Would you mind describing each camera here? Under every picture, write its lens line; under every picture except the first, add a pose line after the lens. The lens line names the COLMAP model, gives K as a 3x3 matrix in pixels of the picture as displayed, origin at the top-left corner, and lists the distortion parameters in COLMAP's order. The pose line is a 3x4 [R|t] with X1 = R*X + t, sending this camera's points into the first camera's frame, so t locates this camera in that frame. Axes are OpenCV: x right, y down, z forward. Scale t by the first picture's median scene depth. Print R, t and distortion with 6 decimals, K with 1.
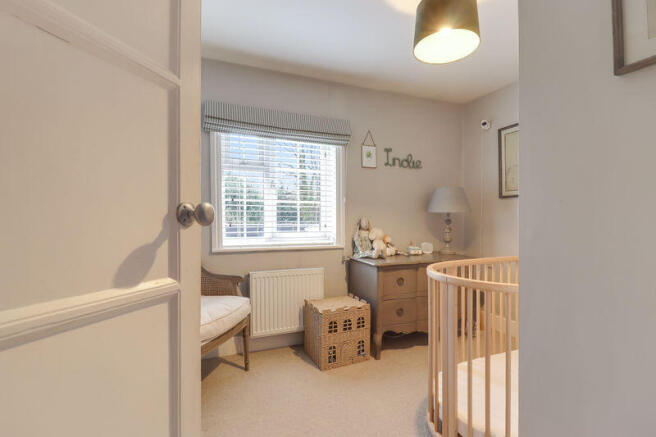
lens RADIAL K [[309.4, 0, 328.0], [0, 309.4, 218.5], [0, 0, 1]] dist [-0.017127, -0.000417]
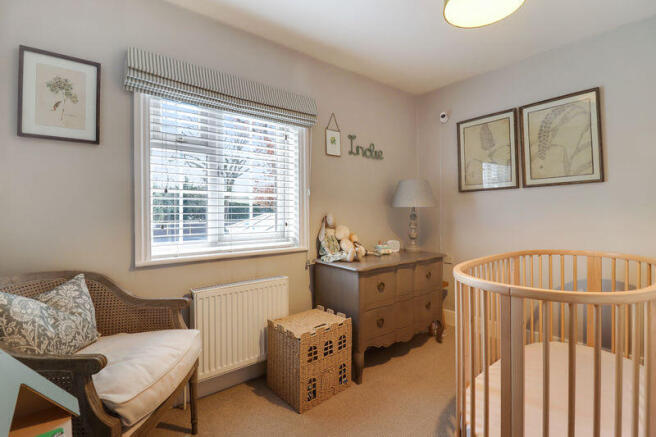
lens RADIAL K [[311.2, 0, 328.6], [0, 311.2, 207.0], [0, 0, 1]] dist [-0.012147, -0.000164]
pose [[0.957264, -0.004327, 0.289182, -0.145703], [0.011266, 0.999687, -0.022336, -0.001760], [-0.288995, 0.024640, 0.957013, 0.193030]]
